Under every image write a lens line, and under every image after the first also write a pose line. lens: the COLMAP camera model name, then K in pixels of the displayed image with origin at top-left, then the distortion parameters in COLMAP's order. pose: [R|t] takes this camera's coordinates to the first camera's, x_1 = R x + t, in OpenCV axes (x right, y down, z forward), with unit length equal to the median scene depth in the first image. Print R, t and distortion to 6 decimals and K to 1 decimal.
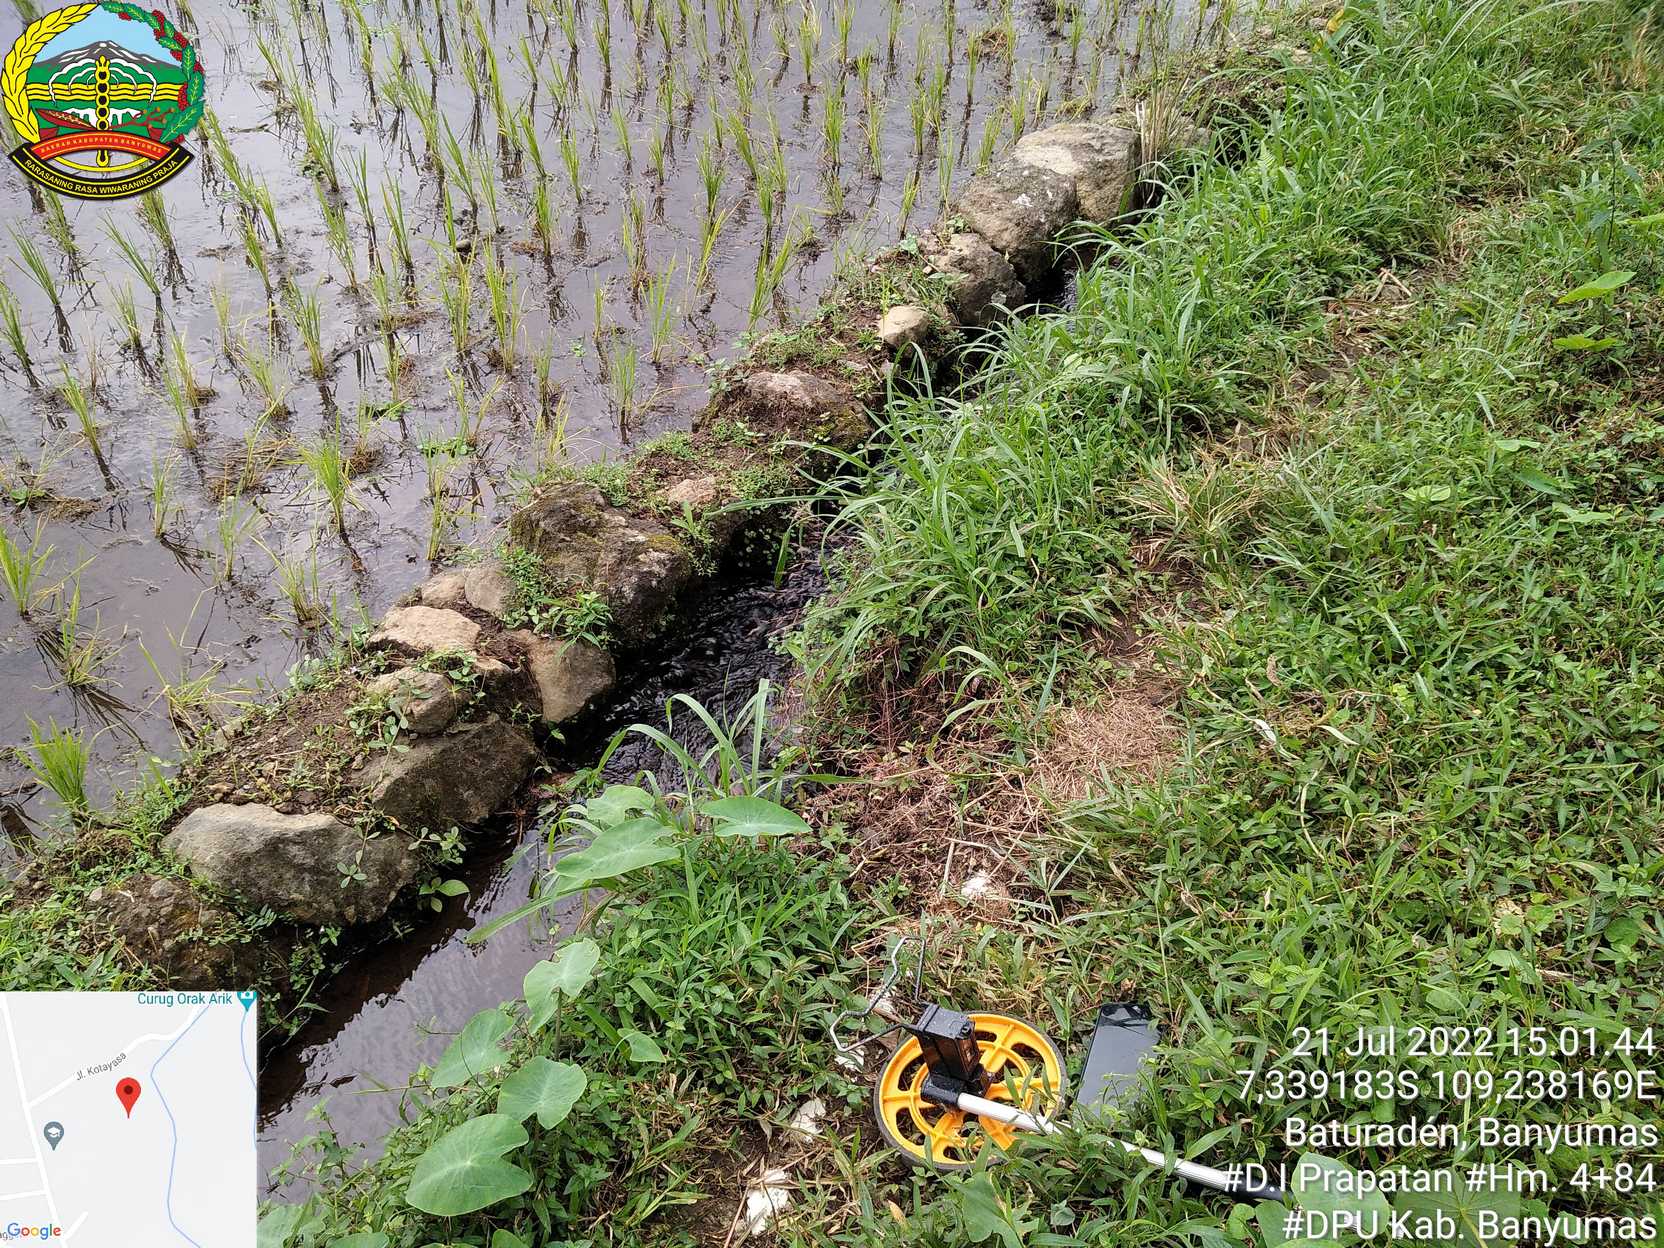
lens RADIAL K [[1398.8, 0, 832.0], [0, 1398.8, 624.0], [0, 0, 1]] dist [0.124742, -0.302643]
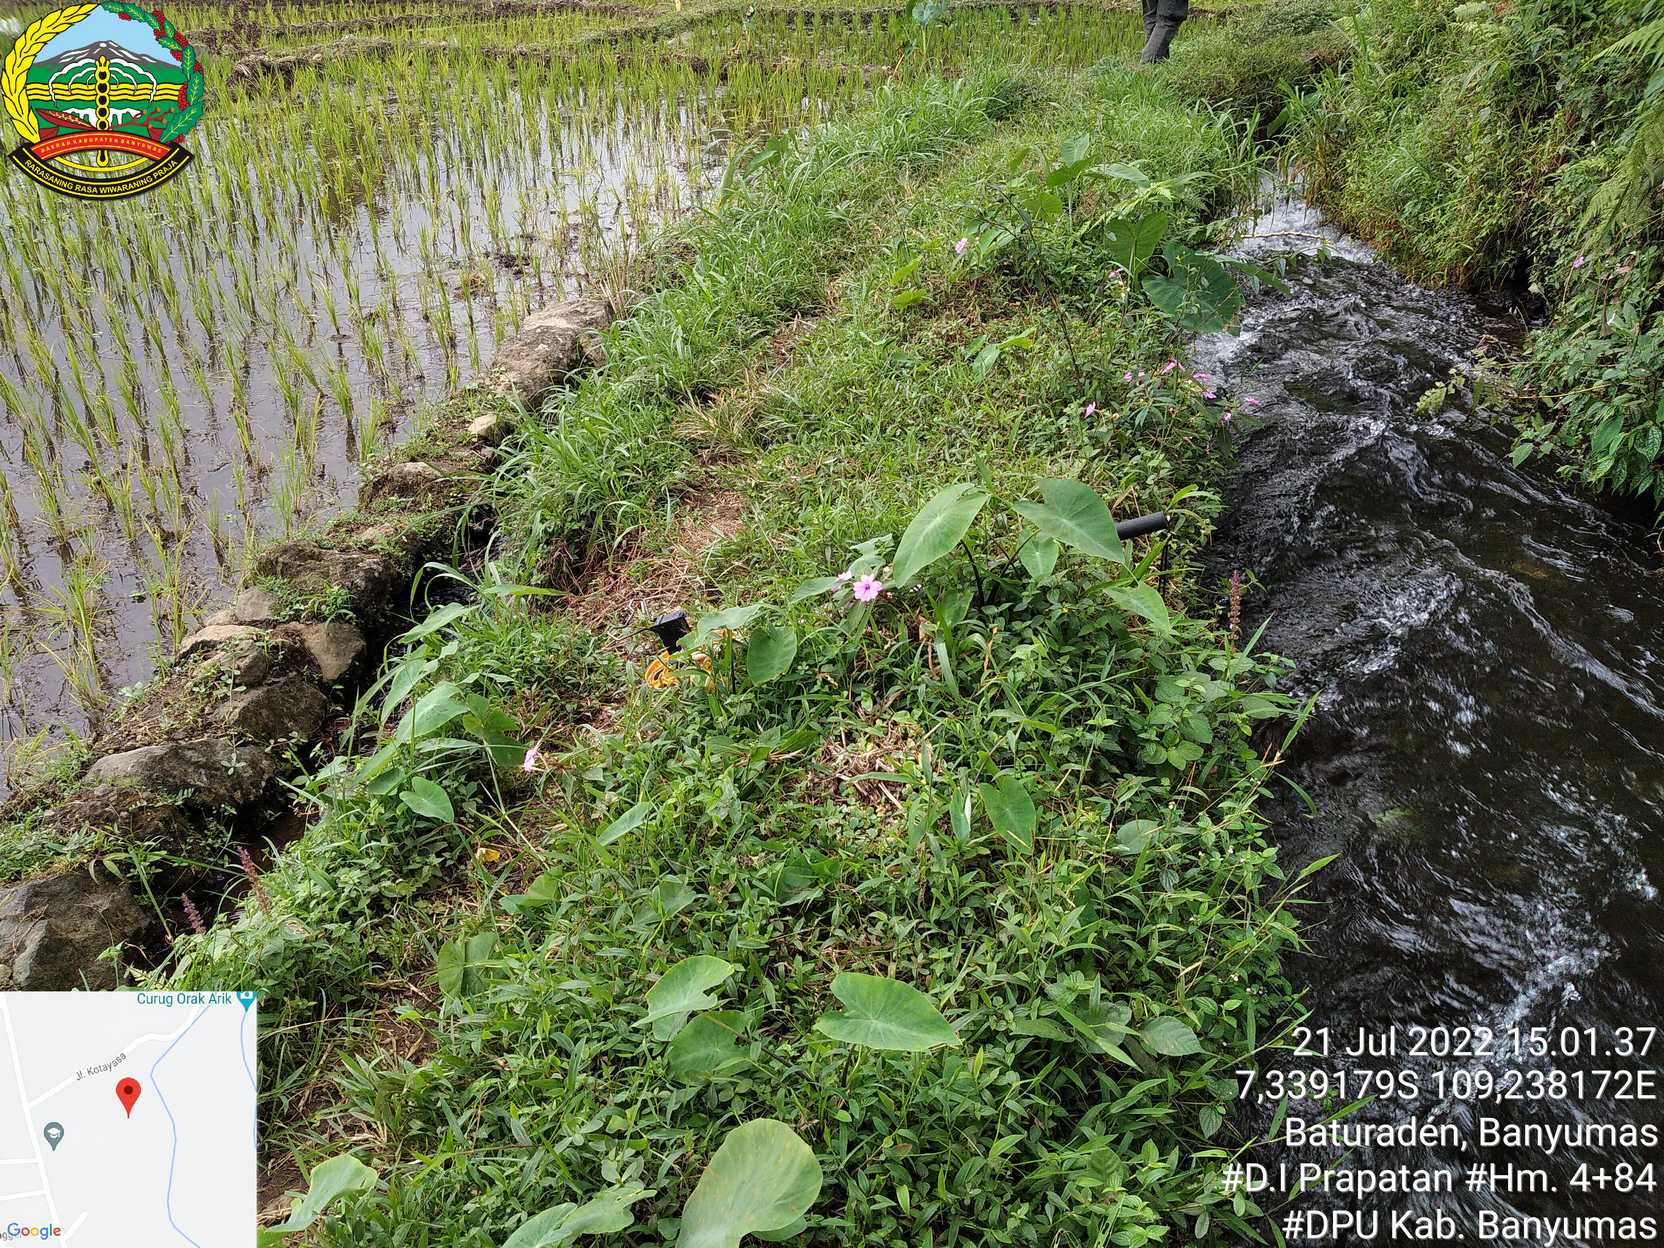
lens RADIAL K [[1398.8, 0, 832.0], [0, 1398.8, 624.0], [0, 0, 1]] dist [0.124742, -0.302643]
pose [[0.906532, -0.258897, 0.333426, -0.202043], [0.327111, 0.930080, -0.167180, 0.407267], [-0.266830, 0.260622, 0.927835, -0.418022]]
